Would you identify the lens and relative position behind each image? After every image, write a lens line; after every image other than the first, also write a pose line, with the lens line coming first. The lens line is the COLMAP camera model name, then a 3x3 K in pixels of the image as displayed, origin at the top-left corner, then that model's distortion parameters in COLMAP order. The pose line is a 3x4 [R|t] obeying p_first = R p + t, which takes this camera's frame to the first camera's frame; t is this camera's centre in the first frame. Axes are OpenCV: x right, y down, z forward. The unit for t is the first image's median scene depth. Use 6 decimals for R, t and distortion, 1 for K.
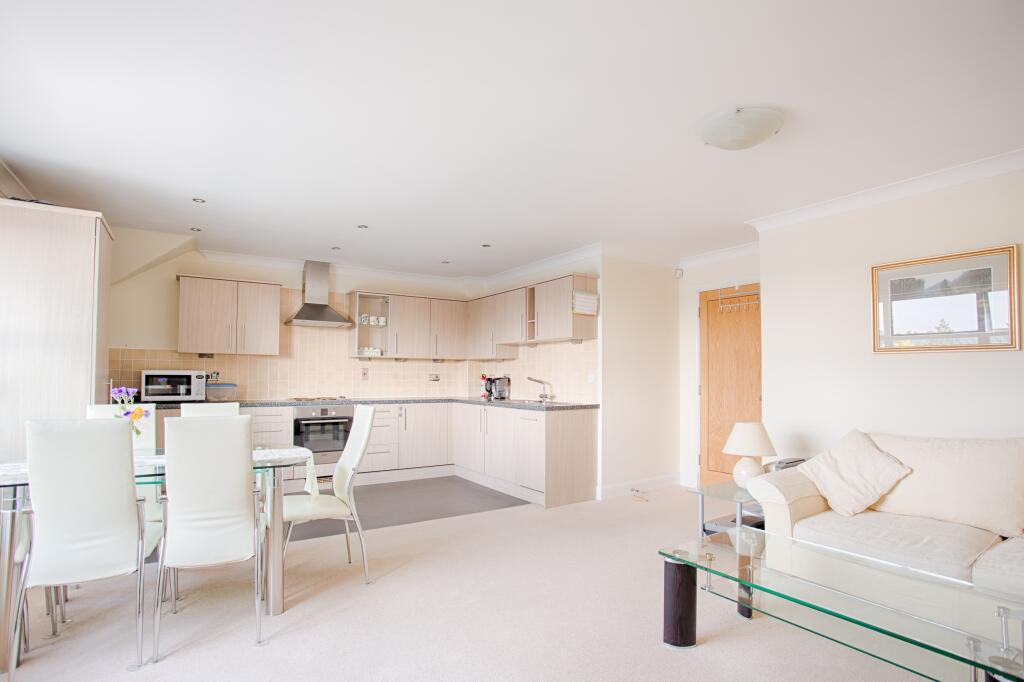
lens RADIAL K [[522.5, 0, 512.0], [0, 522.5, 341.0], [0, 0, 1]] dist [0.000210, 0.000048]
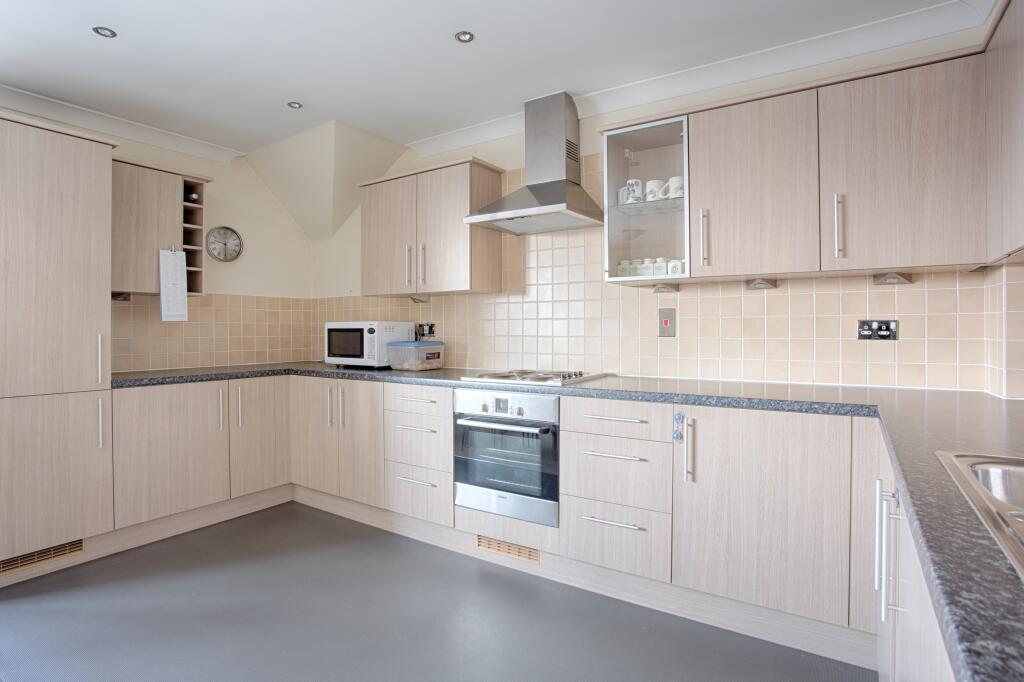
lens RADIAL K [[533.6, 0, 512.8], [0, 533.6, 329.3], [0, 0, 1]] dist [-0.024569, 0.001008]
pose [[0.407395, -0.000928, -0.913252, 0.071794], [0.071530, 0.996960, 0.030896, 0.049595], [0.910446, -0.077912, 0.406223, 0.753170]]
